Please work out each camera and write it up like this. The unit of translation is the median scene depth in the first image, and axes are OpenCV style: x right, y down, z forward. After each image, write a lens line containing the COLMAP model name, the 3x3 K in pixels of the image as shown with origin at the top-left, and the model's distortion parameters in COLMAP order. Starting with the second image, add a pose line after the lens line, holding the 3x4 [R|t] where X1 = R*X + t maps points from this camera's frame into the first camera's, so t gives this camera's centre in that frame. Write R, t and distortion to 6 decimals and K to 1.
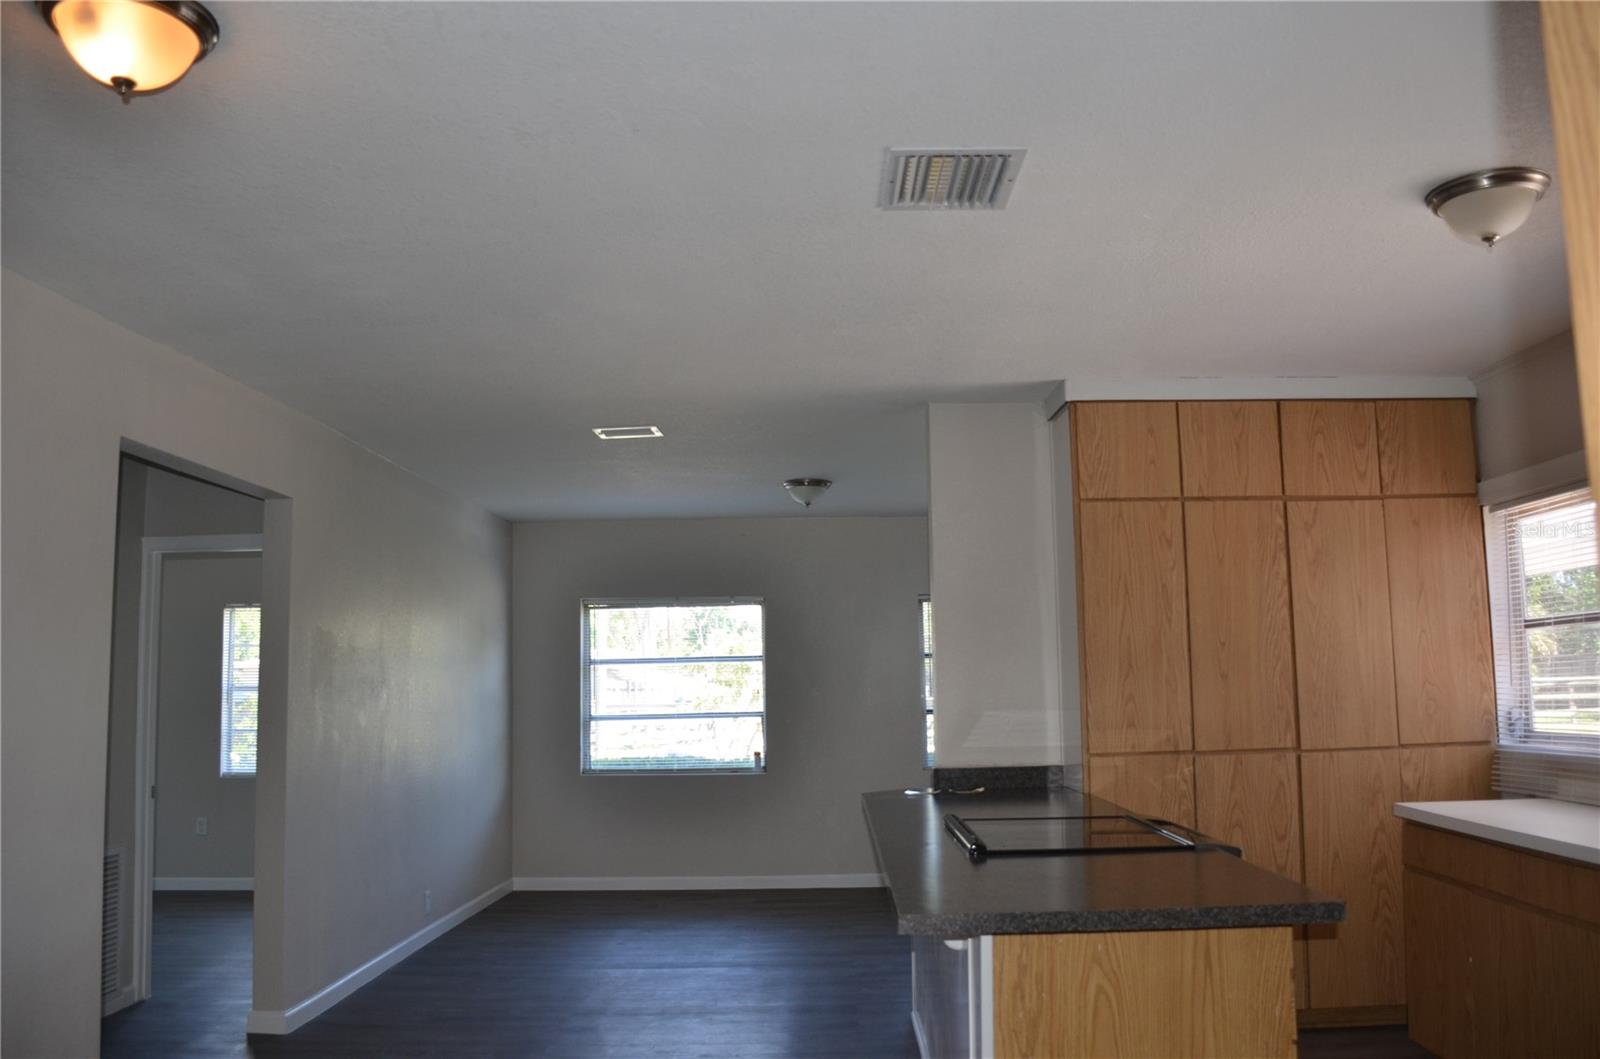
lens RADIAL K [[1227.6, 0, 796.3], [0, 1227.6, 528.9], [0, 0, 1]] dist [-0.130050, 0.020533]
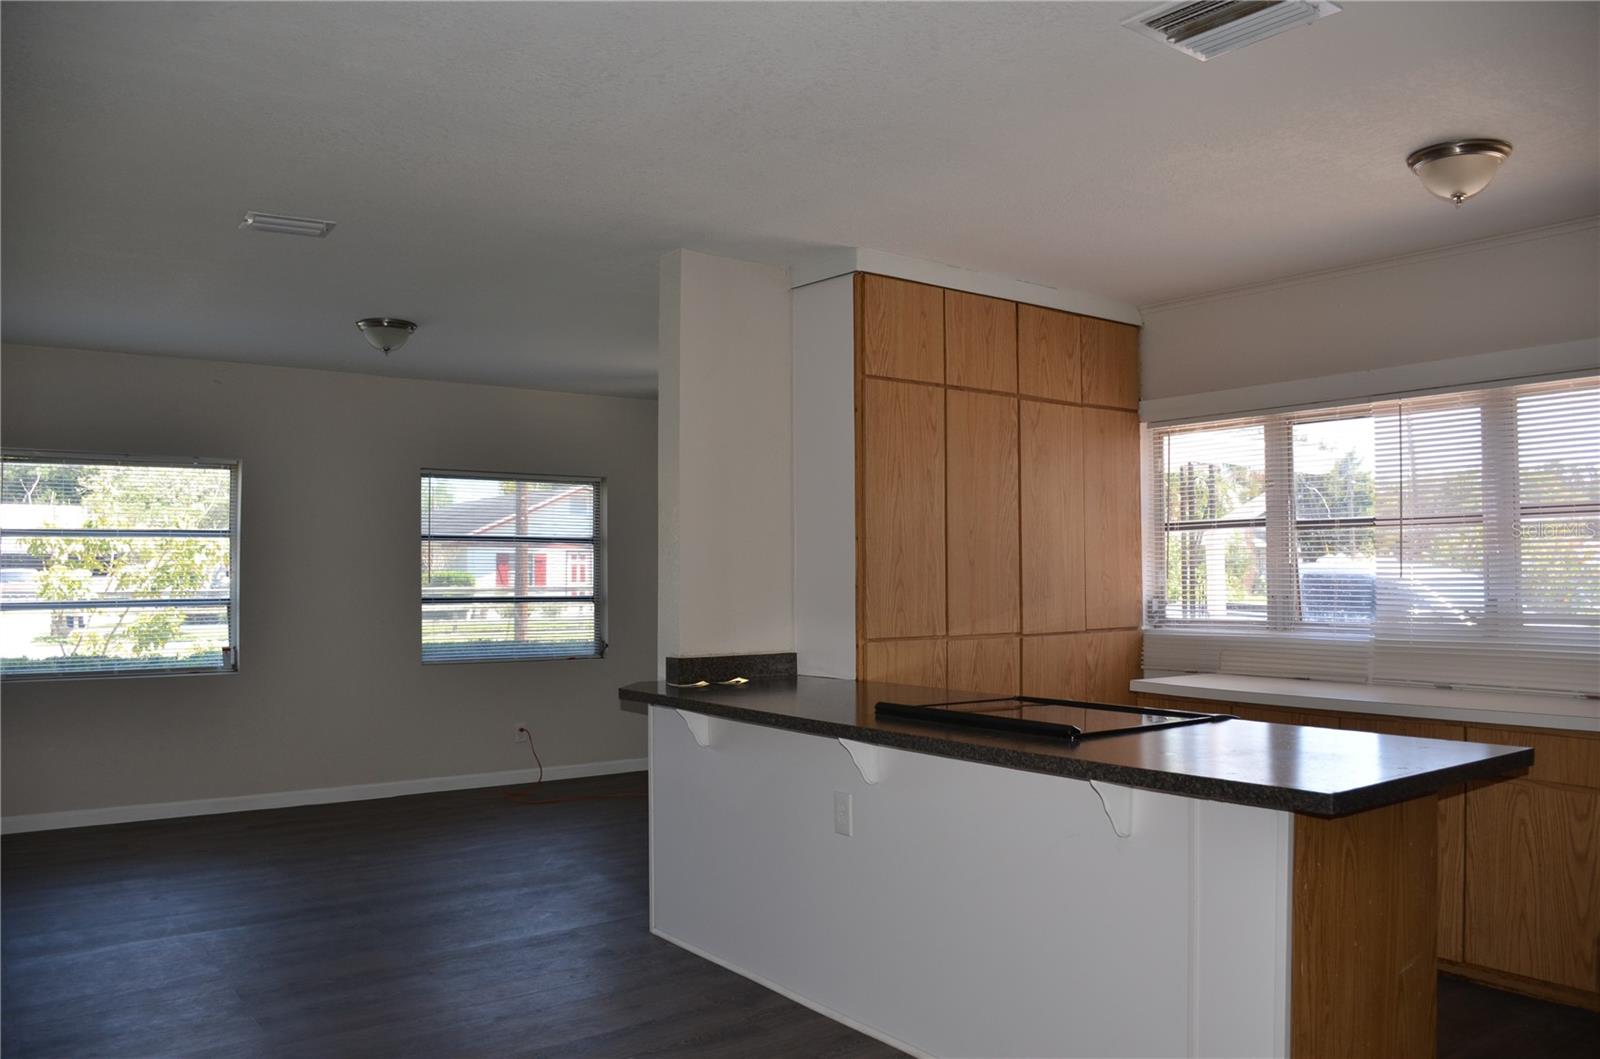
lens RADIAL K [[1227.6, 0, 799.4], [0, 1227.6, 532.5], [0, 0, 1]] dist [-0.130050, 0.020533]
pose [[0.792753, 0.032951, 0.608651, -0.390561], [-0.085918, 0.994609, 0.058061, 0.047319], [-0.603457, -0.098322, 0.791311, 0.259716]]
